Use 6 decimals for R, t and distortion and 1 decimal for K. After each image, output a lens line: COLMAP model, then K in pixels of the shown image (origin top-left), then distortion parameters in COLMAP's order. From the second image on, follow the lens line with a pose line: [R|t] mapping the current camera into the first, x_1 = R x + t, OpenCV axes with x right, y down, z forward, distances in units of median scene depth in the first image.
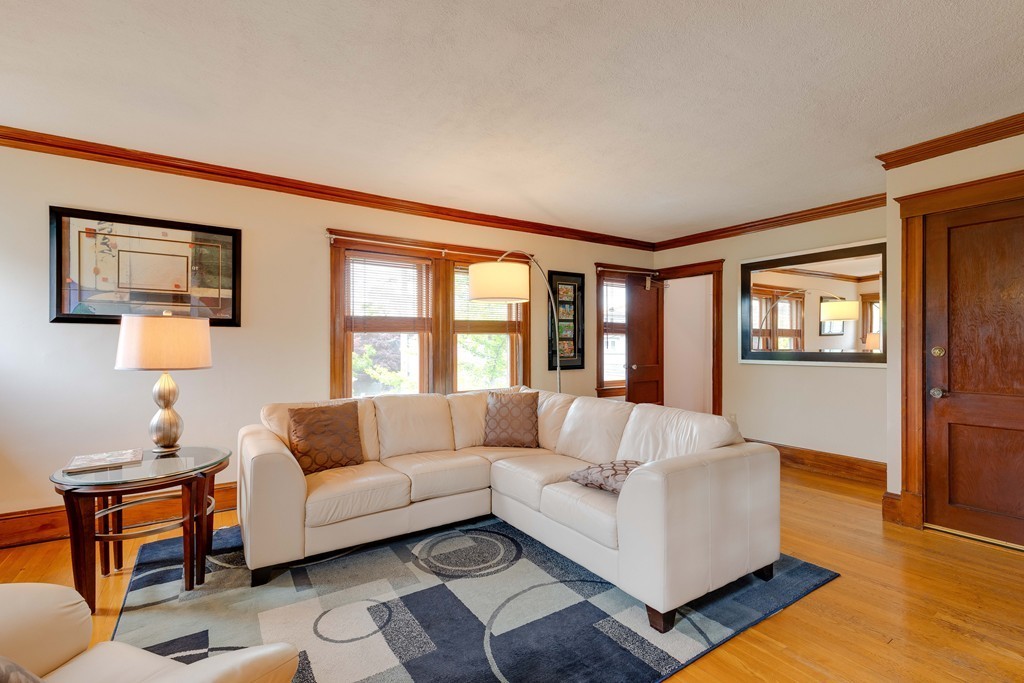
lens RADIAL K [[471.9, 0, 512.0], [0, 471.9, 341.5], [0, 0, 1]] dist [0.003227, -0.000312]
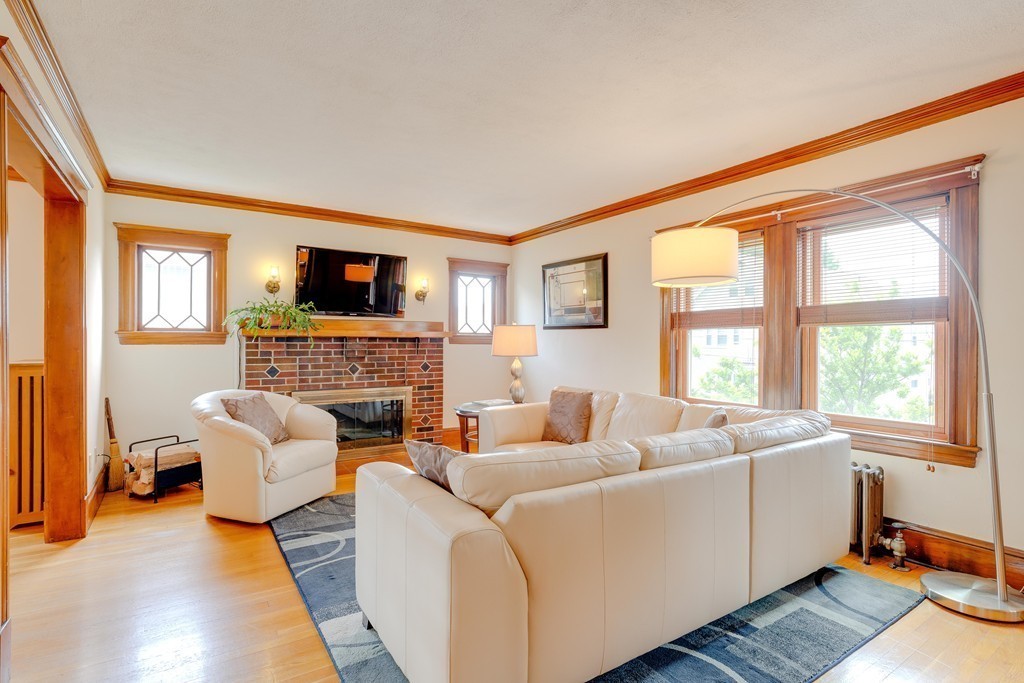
lens RADIAL K [[496.1, 0, 504.2], [0, 496.1, 341.5], [0, 0, 1]] dist [0.000345, -0.000041]
pose [[-0.020298, -0.000555, -0.999794, 0.893454], [0.003881, 0.999992, -0.000634, 0.006327], [0.999786, -0.003893, -0.020296, 0.855348]]
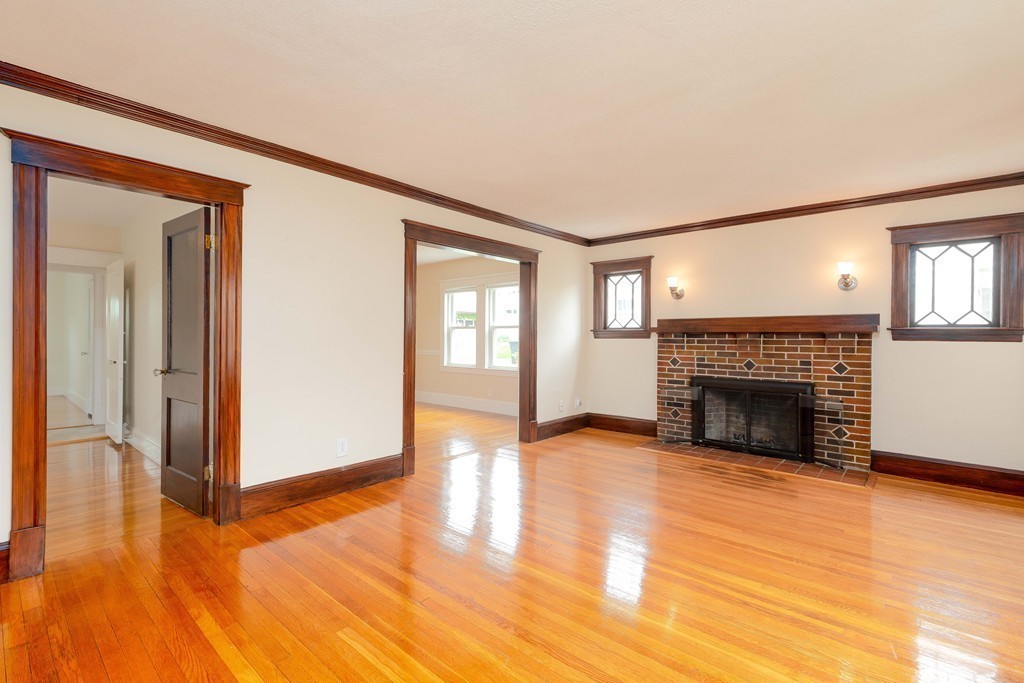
lens RADIAL K [[445.9, 0, 512.0], [0, 445.9, 341.5], [0, 0, 1]] dist [-0.000051, -0.000183]
pose [[-0.968134, -0.001712, -0.250426, 0.398628], [-0.003360, 0.999975, 0.006153, 0.010841], [0.250409, 0.006798, -0.968116, 1.580159]]
